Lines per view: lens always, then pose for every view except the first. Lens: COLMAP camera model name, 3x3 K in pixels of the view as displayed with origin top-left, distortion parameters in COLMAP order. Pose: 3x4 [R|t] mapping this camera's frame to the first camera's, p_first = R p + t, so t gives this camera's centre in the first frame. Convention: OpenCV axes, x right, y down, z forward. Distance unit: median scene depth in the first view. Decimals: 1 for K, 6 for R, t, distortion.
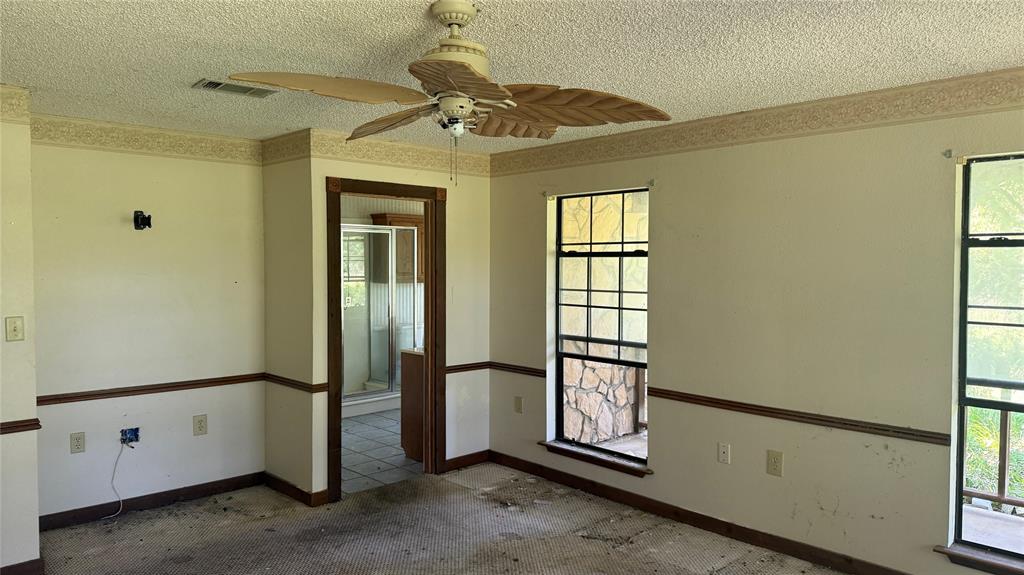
lens RADIAL K [[729.8, 0, 512.0], [0, 729.8, 287.5], [0, 0, 1]] dist [0.110347, -0.148803]
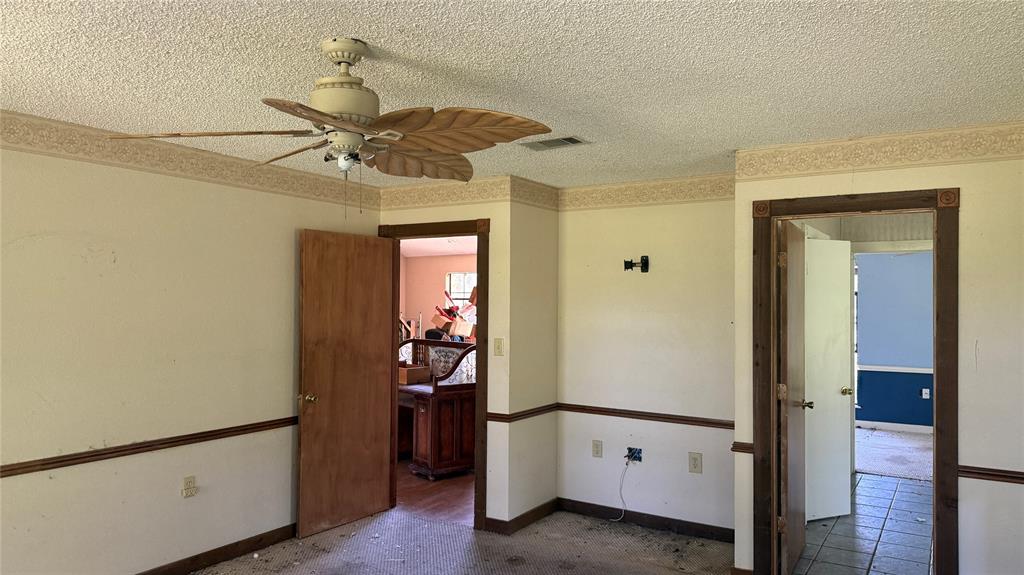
lens RADIAL K [[729.8, 0, 512.0], [0, 729.8, 287.5], [0, 0, 1]] dist [0.110347, -0.148803]
pose [[0.237276, -0.019033, -0.971256, 0.483038], [-0.040620, 0.998739, -0.029495, -0.012416], [0.970593, 0.046451, 0.236203, 0.493773]]
